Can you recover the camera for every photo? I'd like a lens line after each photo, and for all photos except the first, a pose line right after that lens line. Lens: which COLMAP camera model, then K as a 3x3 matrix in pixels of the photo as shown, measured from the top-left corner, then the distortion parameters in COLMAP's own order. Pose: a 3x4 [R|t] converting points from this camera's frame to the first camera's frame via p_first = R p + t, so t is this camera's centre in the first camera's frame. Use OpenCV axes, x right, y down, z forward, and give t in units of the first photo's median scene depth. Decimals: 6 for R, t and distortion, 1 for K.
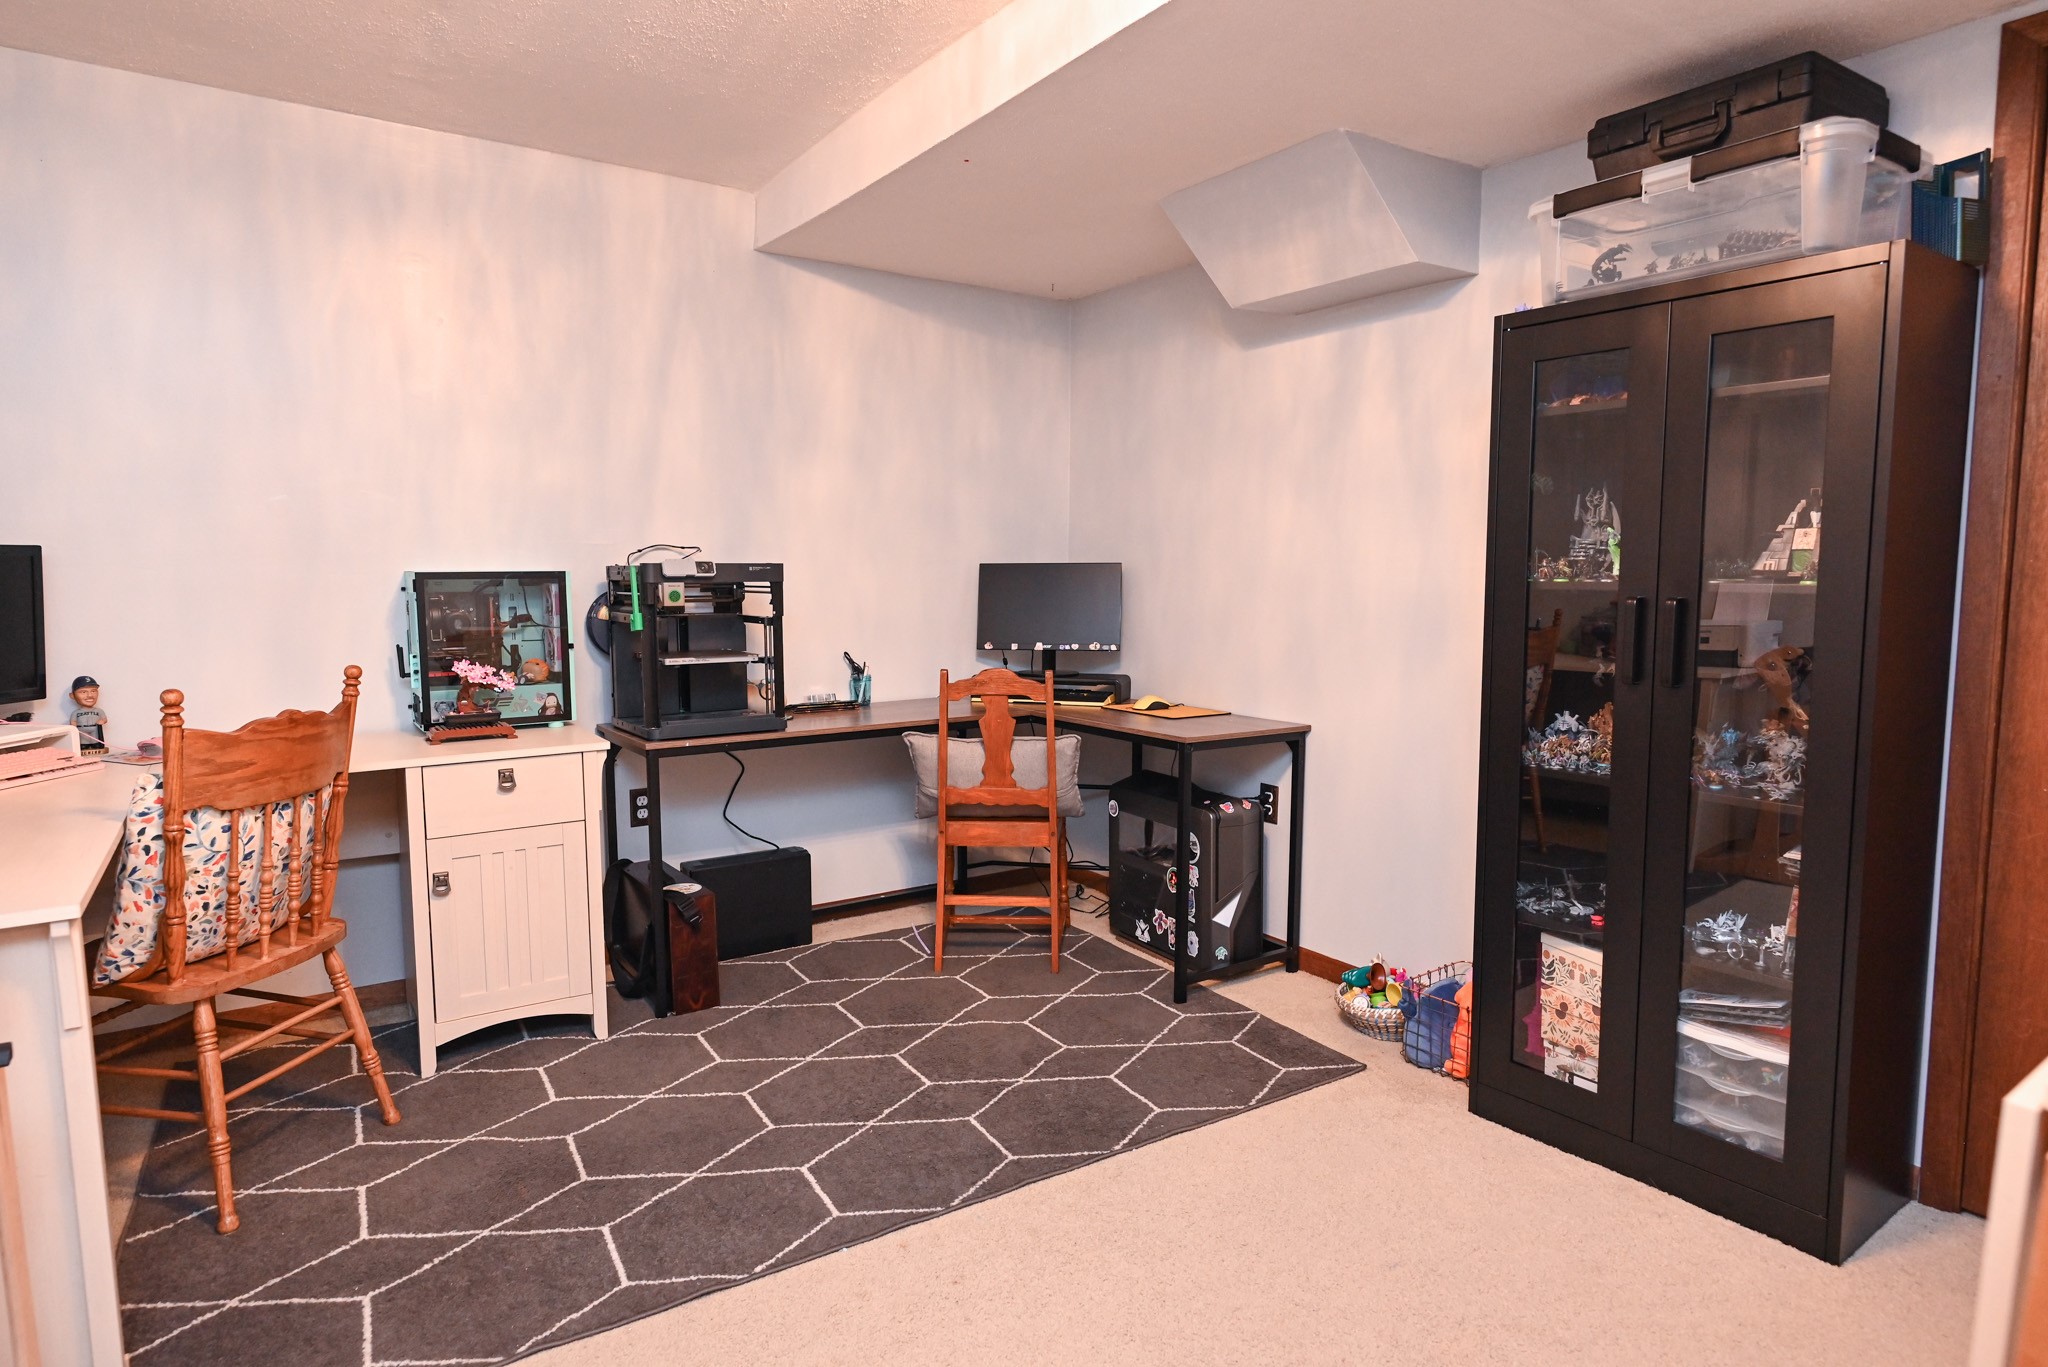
lens RADIAL K [[1159.0, 0, 1029.0], [0, 1159.0, 680.9], [0, 0, 1]] dist [0.002076, -0.001372]
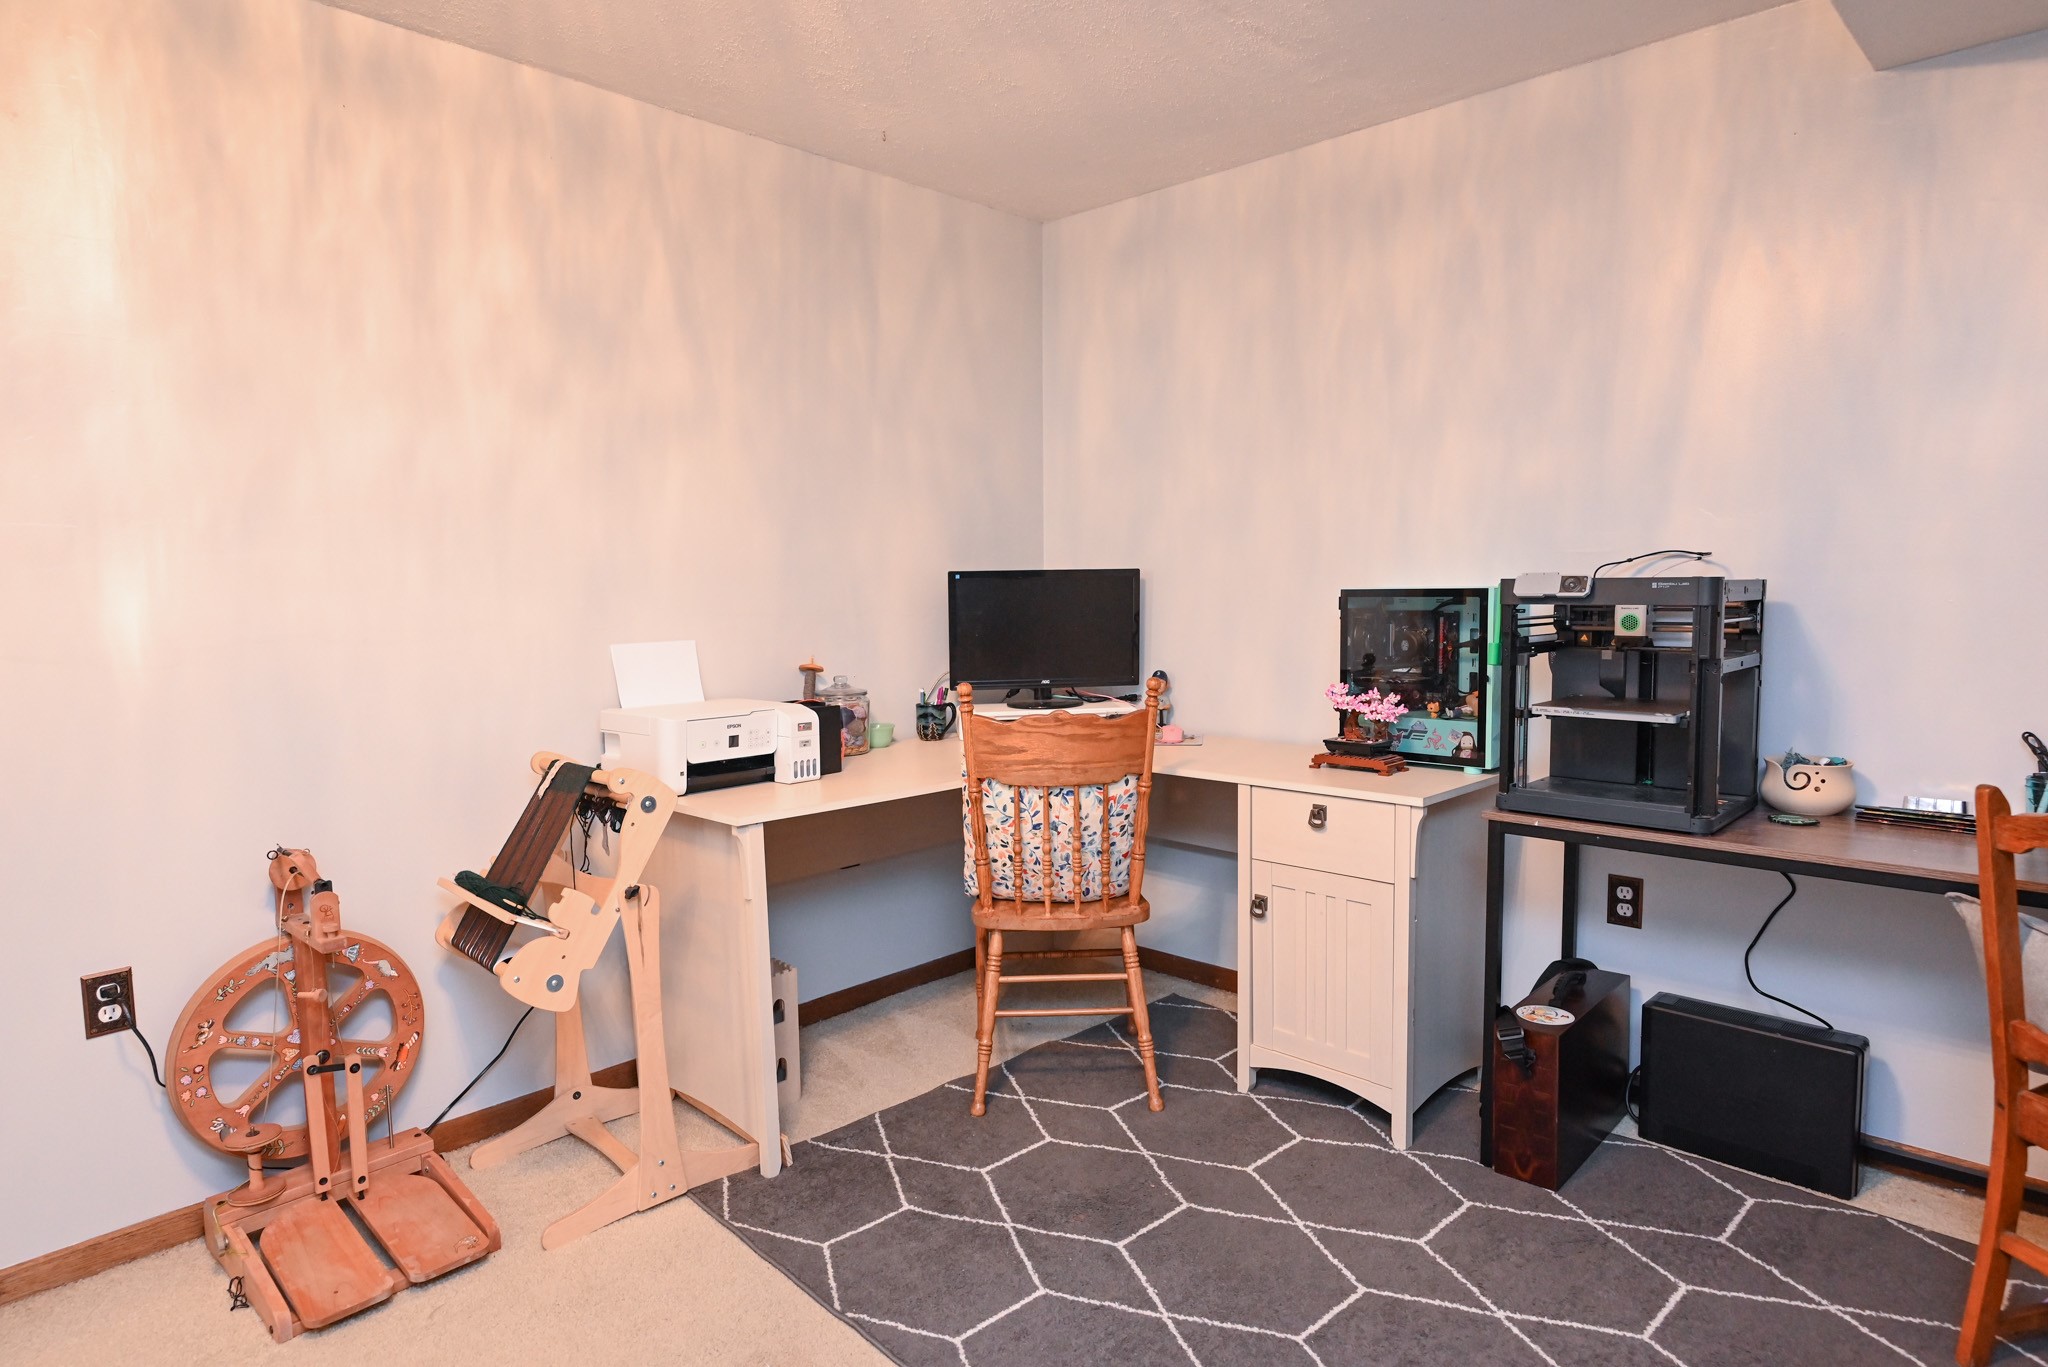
lens RADIAL K [[1159.0, 0, 1029.0], [0, 1159.0, 680.9], [0, 0, 1]] dist [0.002076, -0.001372]
pose [[0.198652, 0.080775, -0.976736, 0.359734], [-0.083794, 0.994349, 0.065190, -0.057051], [0.976481, 0.068894, 0.204298, 0.531034]]
